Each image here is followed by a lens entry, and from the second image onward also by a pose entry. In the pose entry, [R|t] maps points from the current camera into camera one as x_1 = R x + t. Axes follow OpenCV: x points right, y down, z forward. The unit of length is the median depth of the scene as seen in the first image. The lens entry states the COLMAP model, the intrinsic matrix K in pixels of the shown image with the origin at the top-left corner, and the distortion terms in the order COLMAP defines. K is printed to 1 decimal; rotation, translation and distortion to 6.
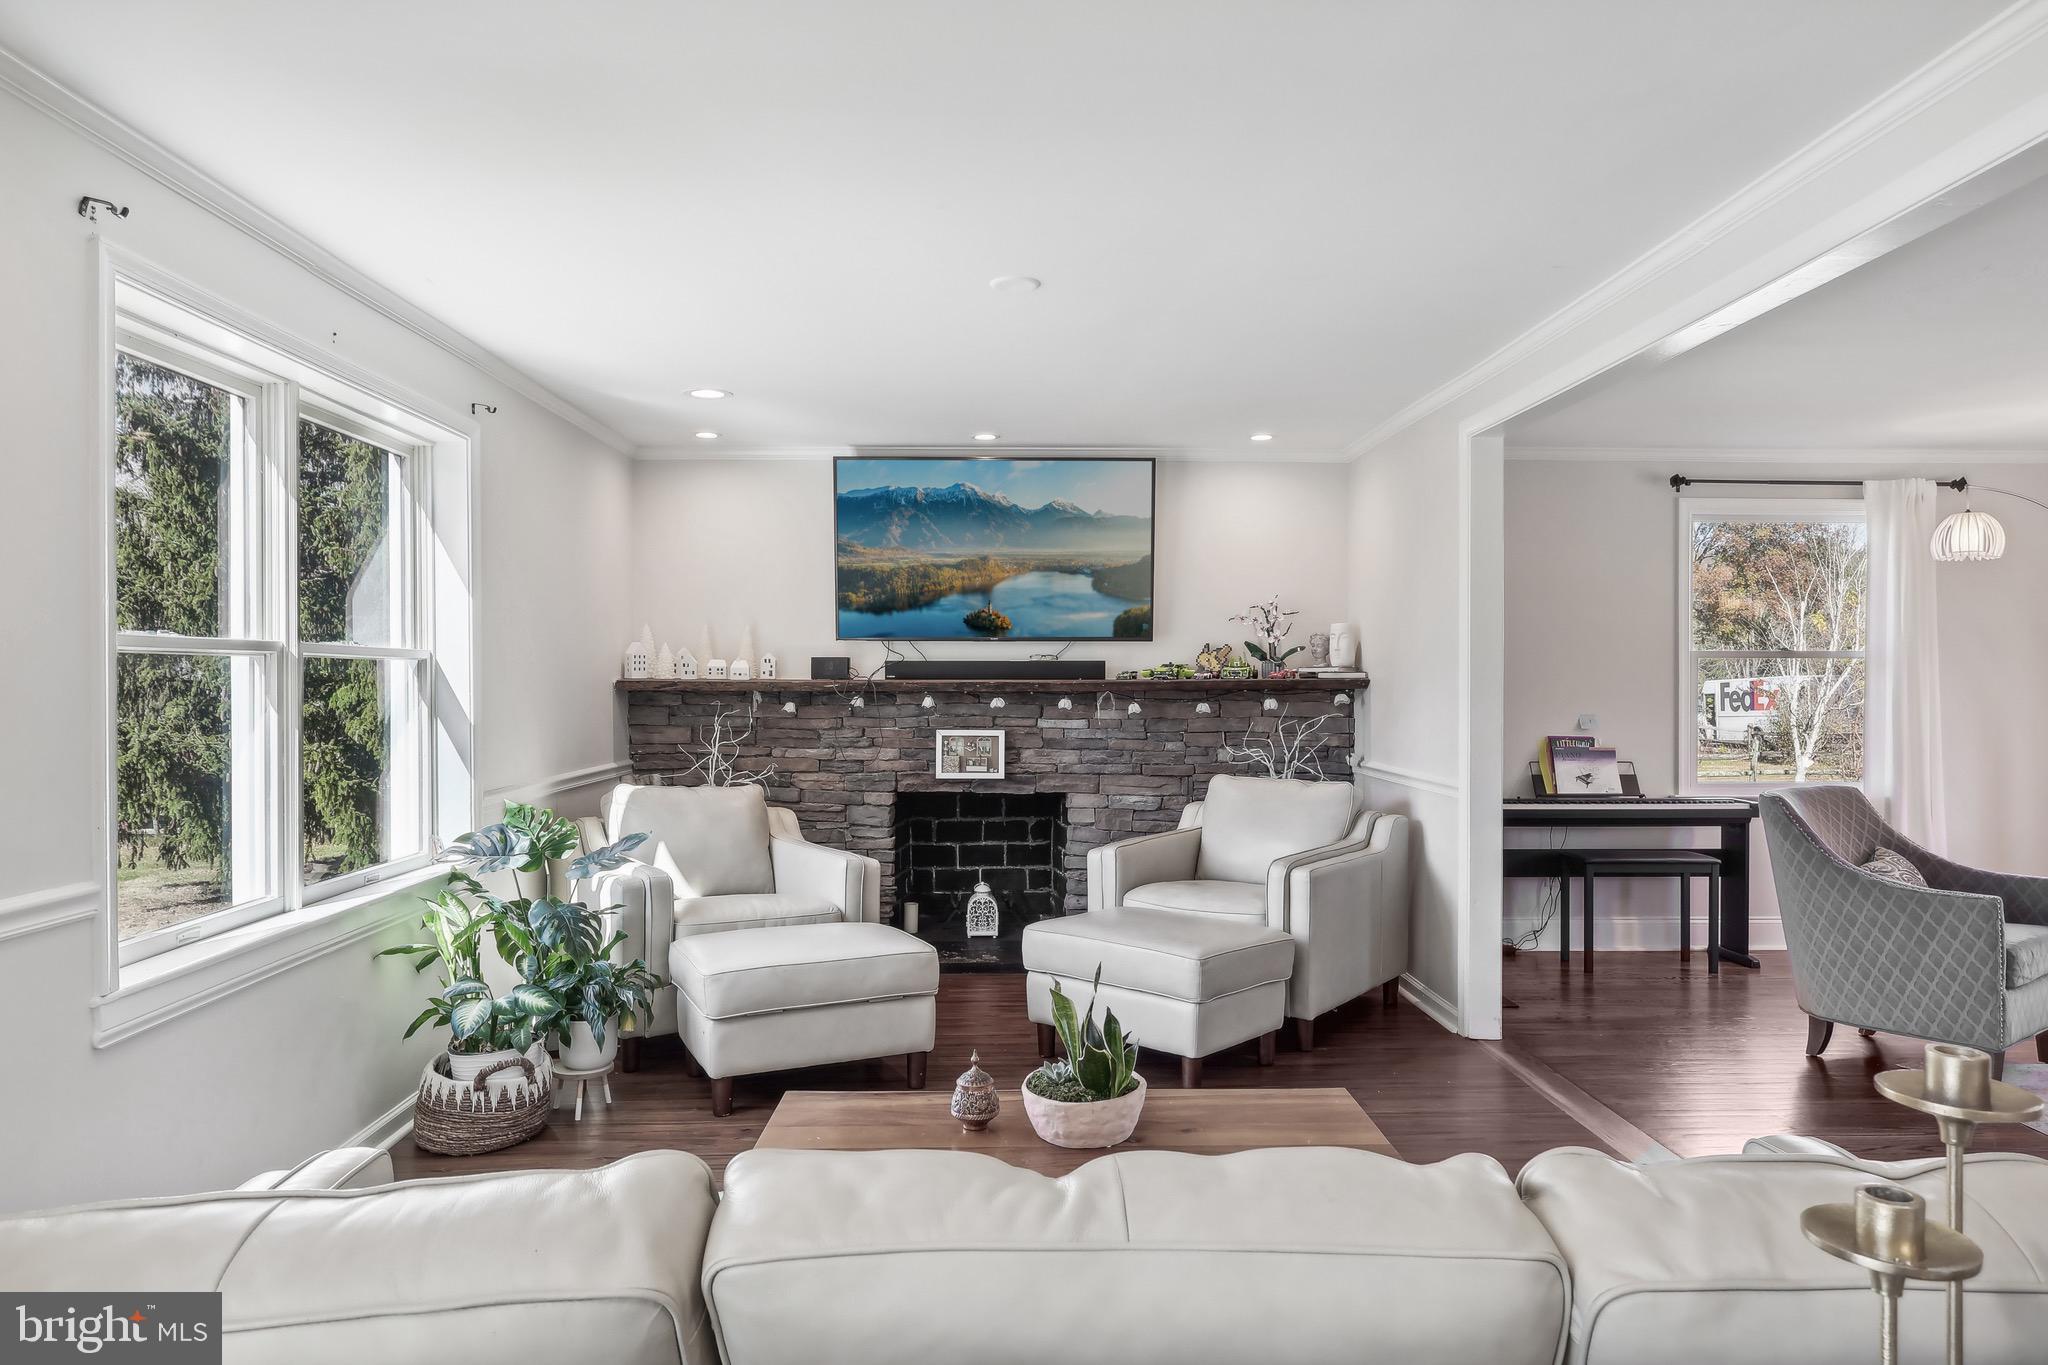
lens RADIAL K [[1281.6, 0, 1013.2], [0, 1281.6, 694.8], [0, 0, 1]] dist [0.008066, -0.003692]
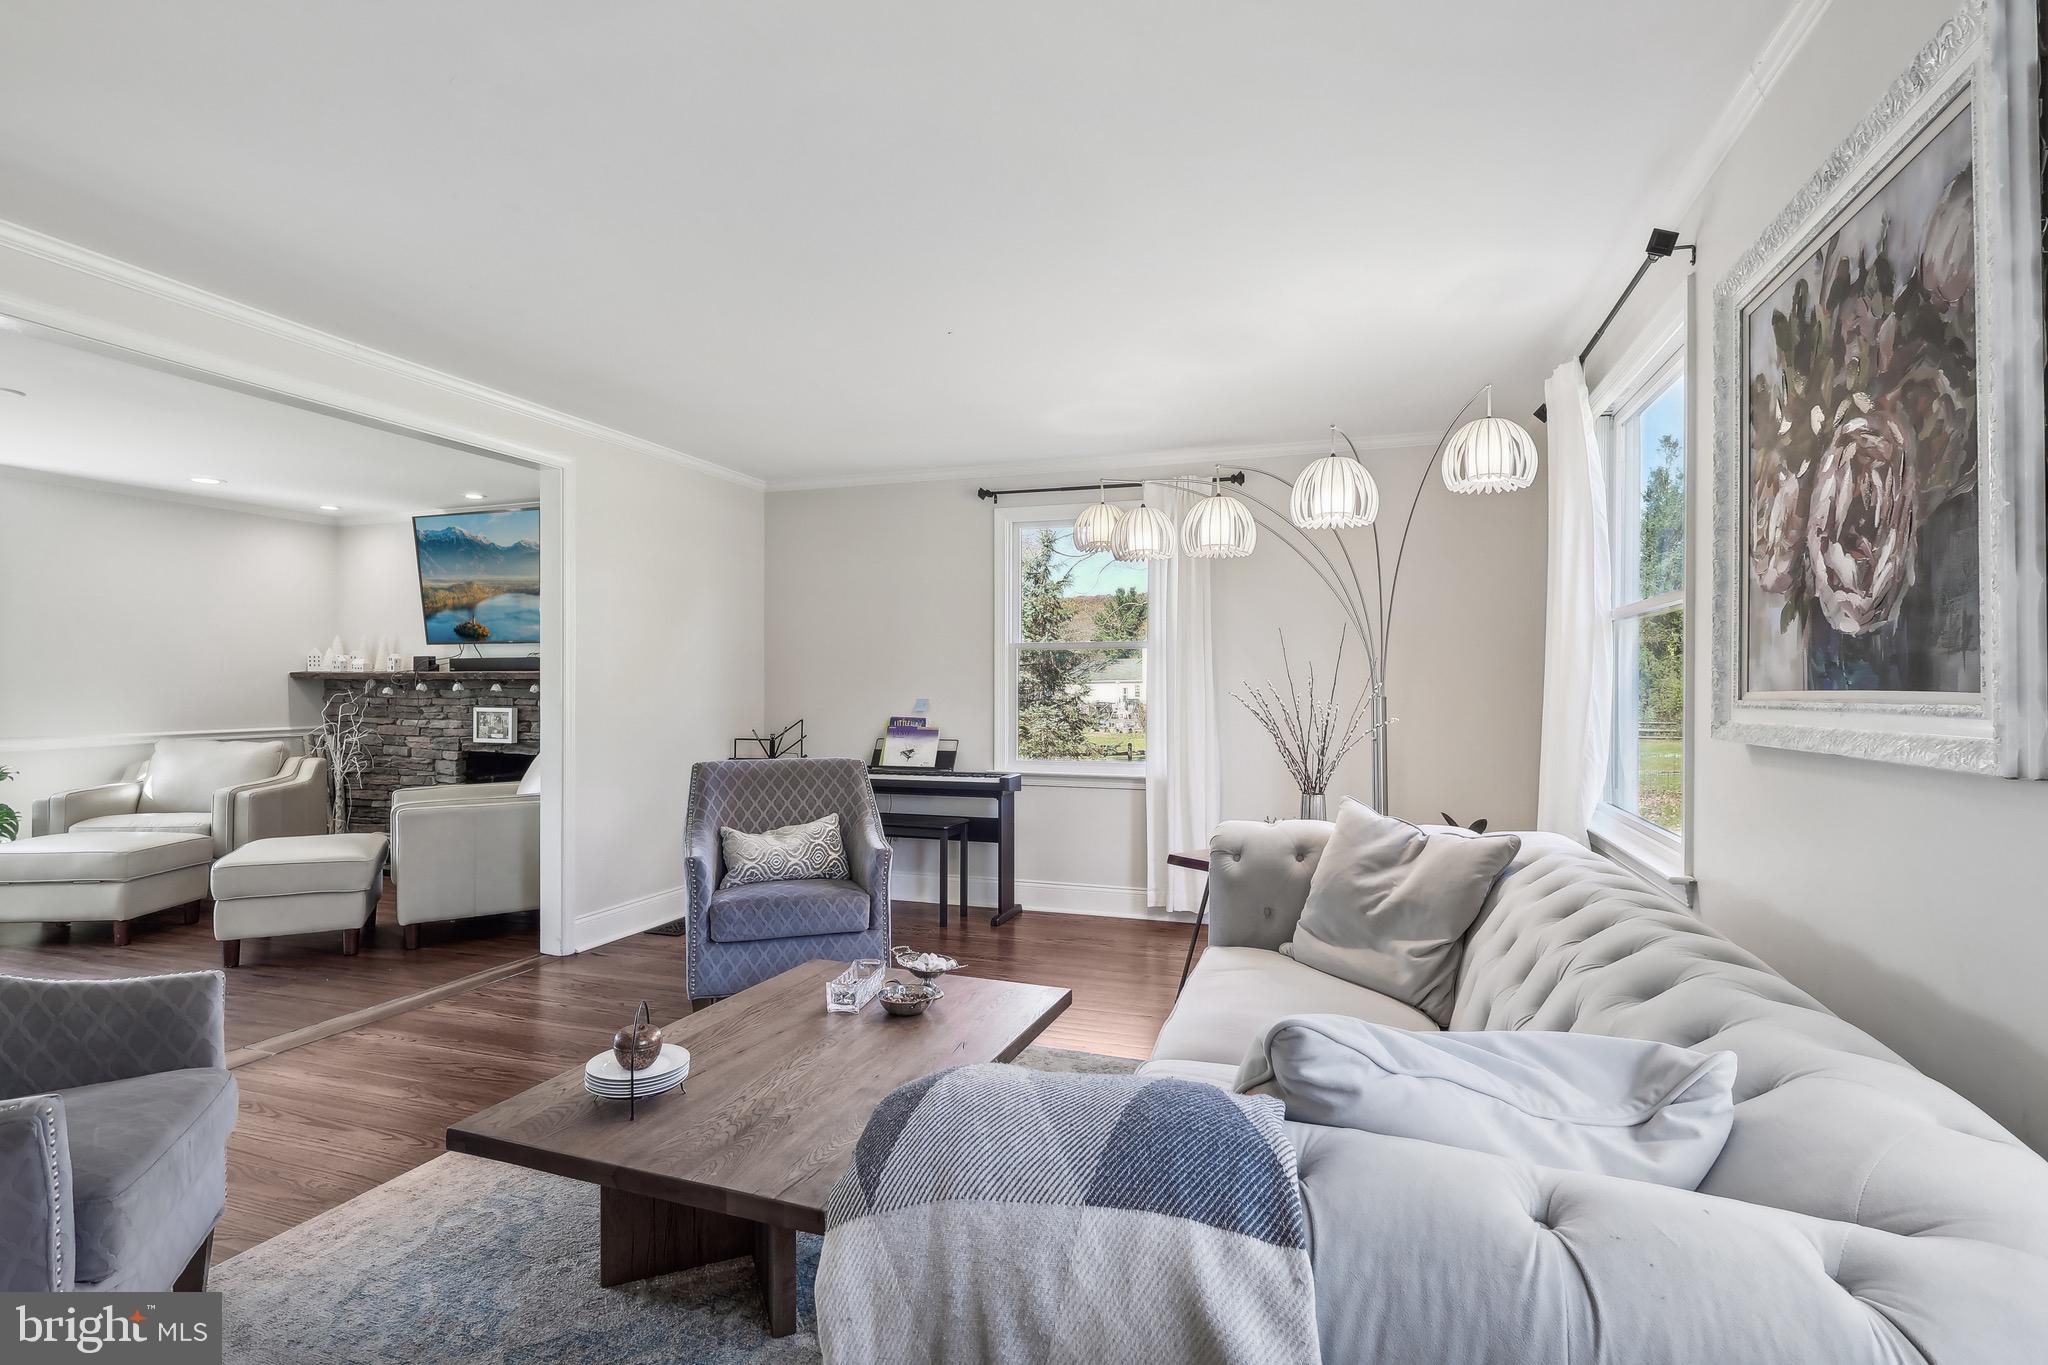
lens RADIAL K [[981.6, 0, 1025.2], [0, 981.6, 675.0], [0, 0, 1]] dist [0.000248, 0.000313]
pose [[0.937847, -0.004017, -0.347025, 0.884518], [-0.002759, 0.999815, -0.019030, 0.010924], [0.347037, 0.018804, 0.937663, 0.205423]]
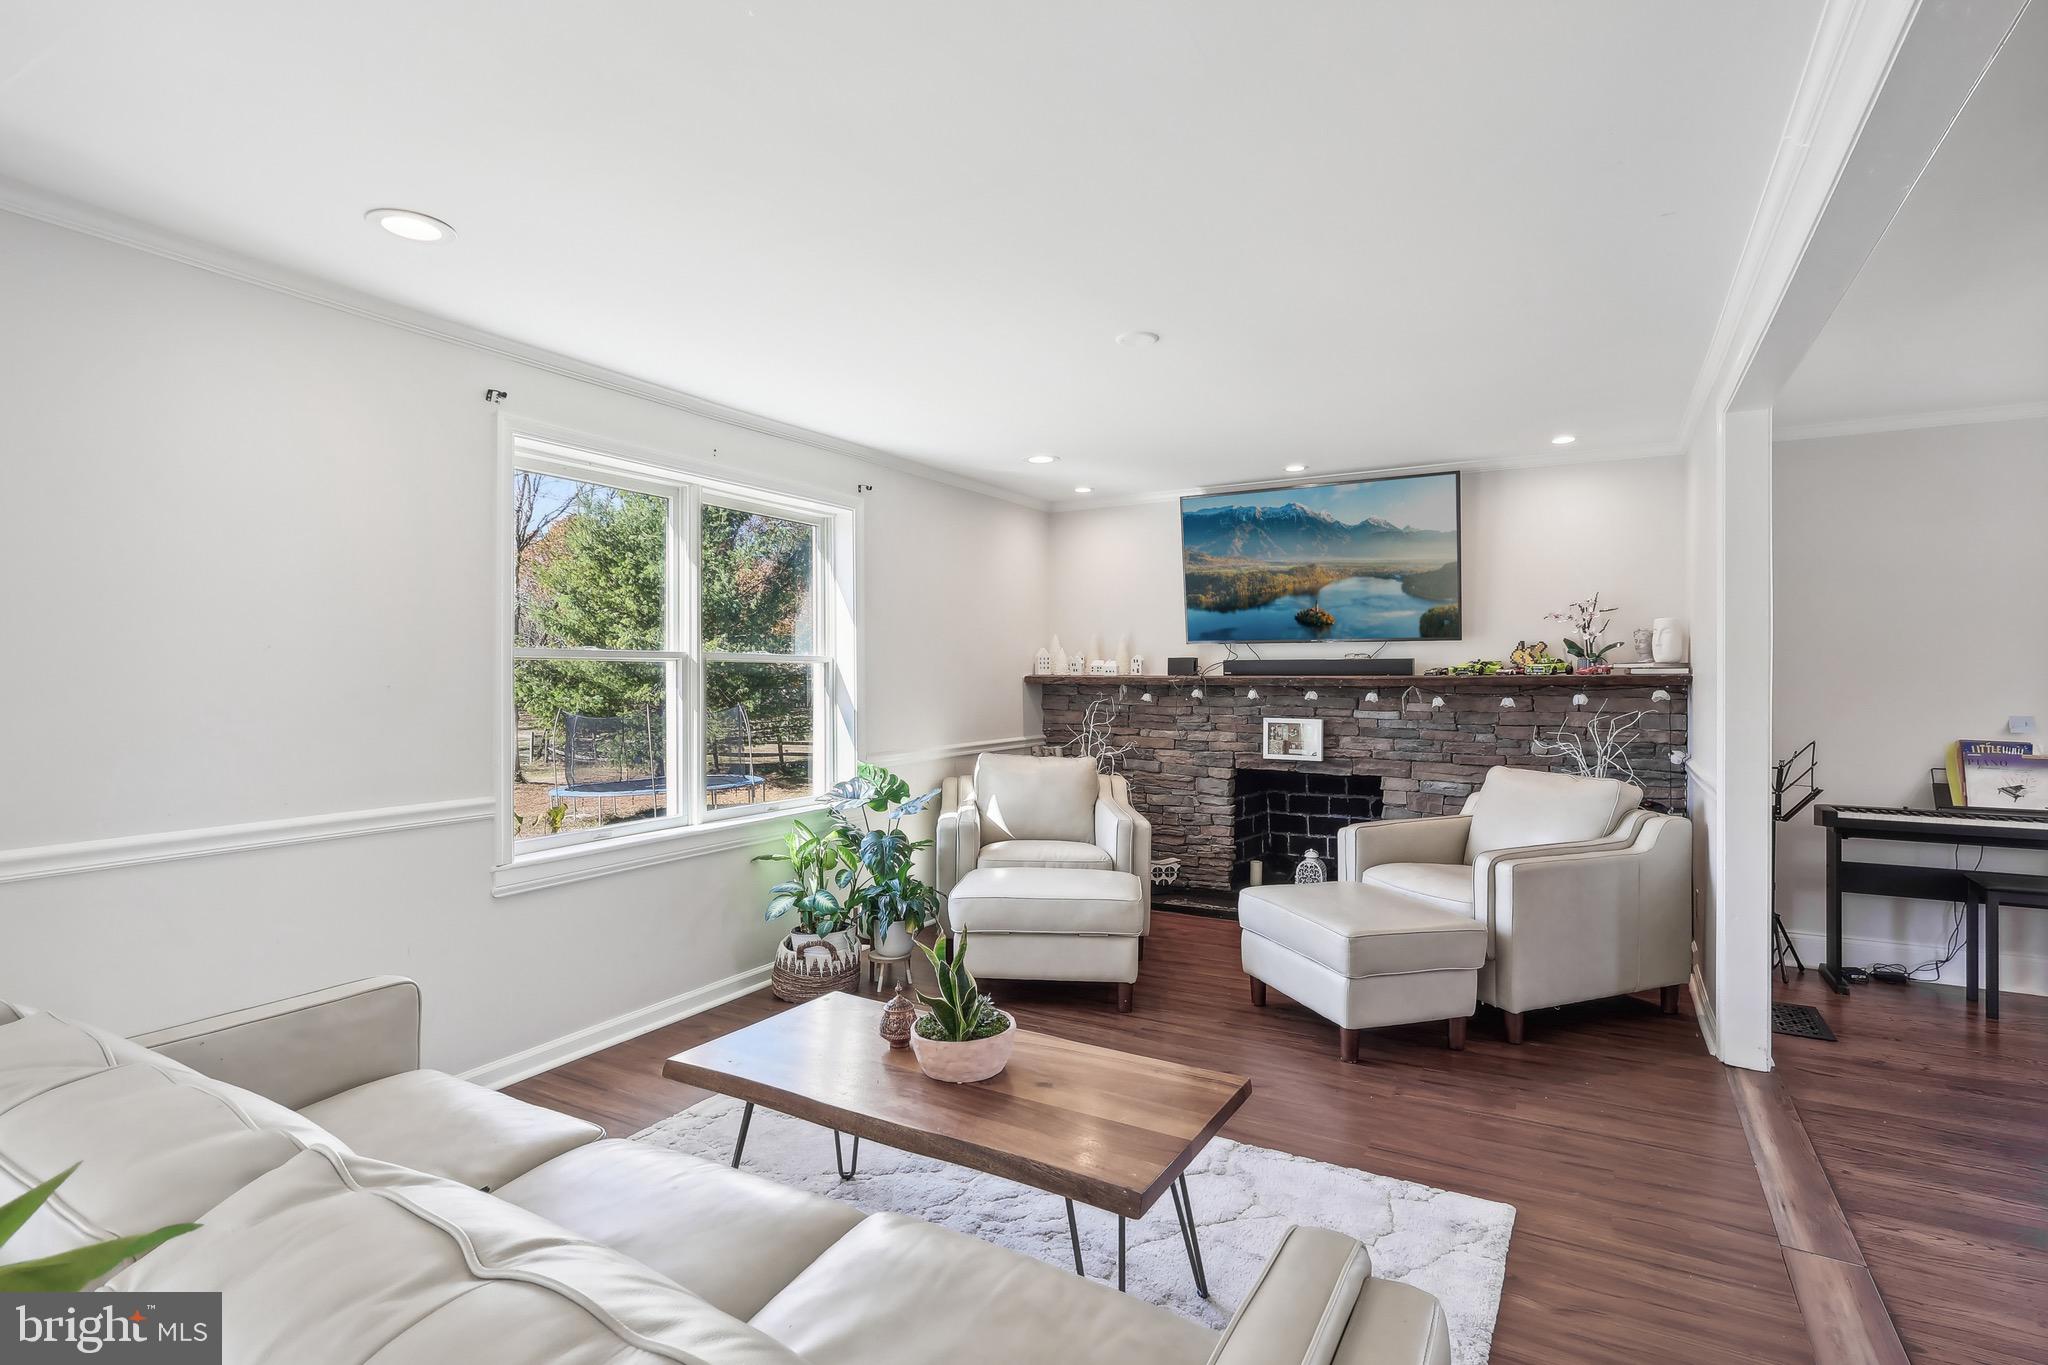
lens RADIAL K [[981.6, 0, 1035.5], [0, 981.6, 679.6], [0, 0, 1]] dist [0.000248, 0.000313]
pose [[0.860504, 0.001743, -0.509441, 0.224329], [-0.005464, 0.999968, -0.005808, -0.001689], [0.509415, 0.007781, 0.860486, 0.106179]]
